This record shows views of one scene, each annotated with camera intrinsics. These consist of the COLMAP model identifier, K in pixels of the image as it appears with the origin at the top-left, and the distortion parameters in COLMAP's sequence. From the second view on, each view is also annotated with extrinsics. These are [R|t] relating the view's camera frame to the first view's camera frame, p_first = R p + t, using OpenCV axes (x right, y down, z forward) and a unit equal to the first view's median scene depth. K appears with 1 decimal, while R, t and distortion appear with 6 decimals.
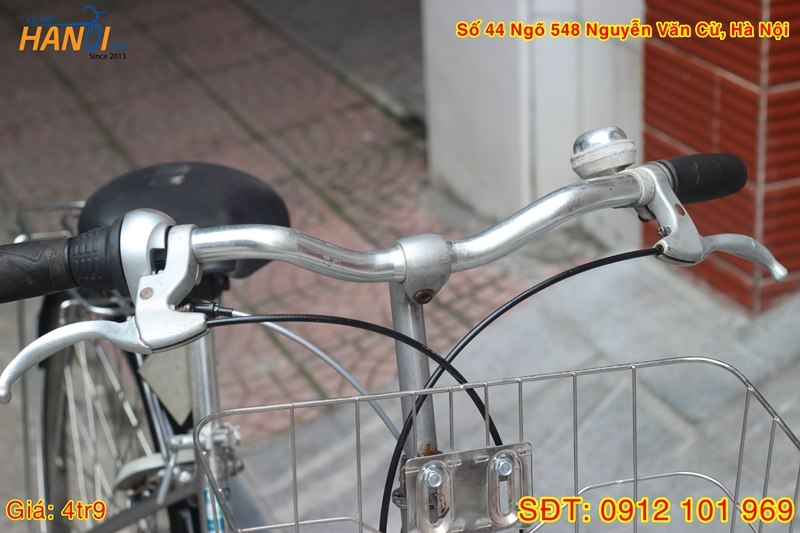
lens RADIAL K [[2000.3, 0, 398.6], [0, 2000.3, 266.9], [0, 0, 1]] dist [-0.093548, 0.000000]
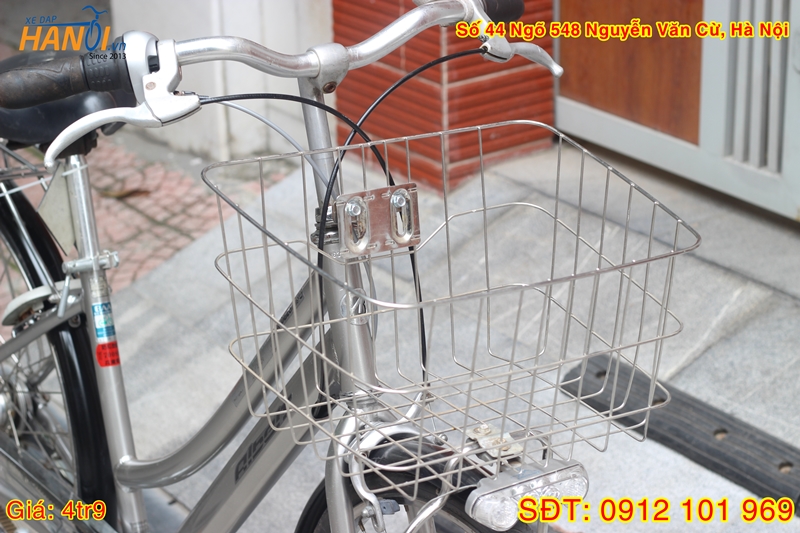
lens RADIAL K [[2000.3, 0, 401.5], [0, 2000.3, 266.8], [0, 0, 1]] dist [-0.093548, 0.000000]
pose [[0.972412, -0.074769, 0.220961, -0.251936], [0.076577, 0.997064, 0.000382, 0.140204], [-0.220341, 0.016549, 0.975283, -0.367906]]
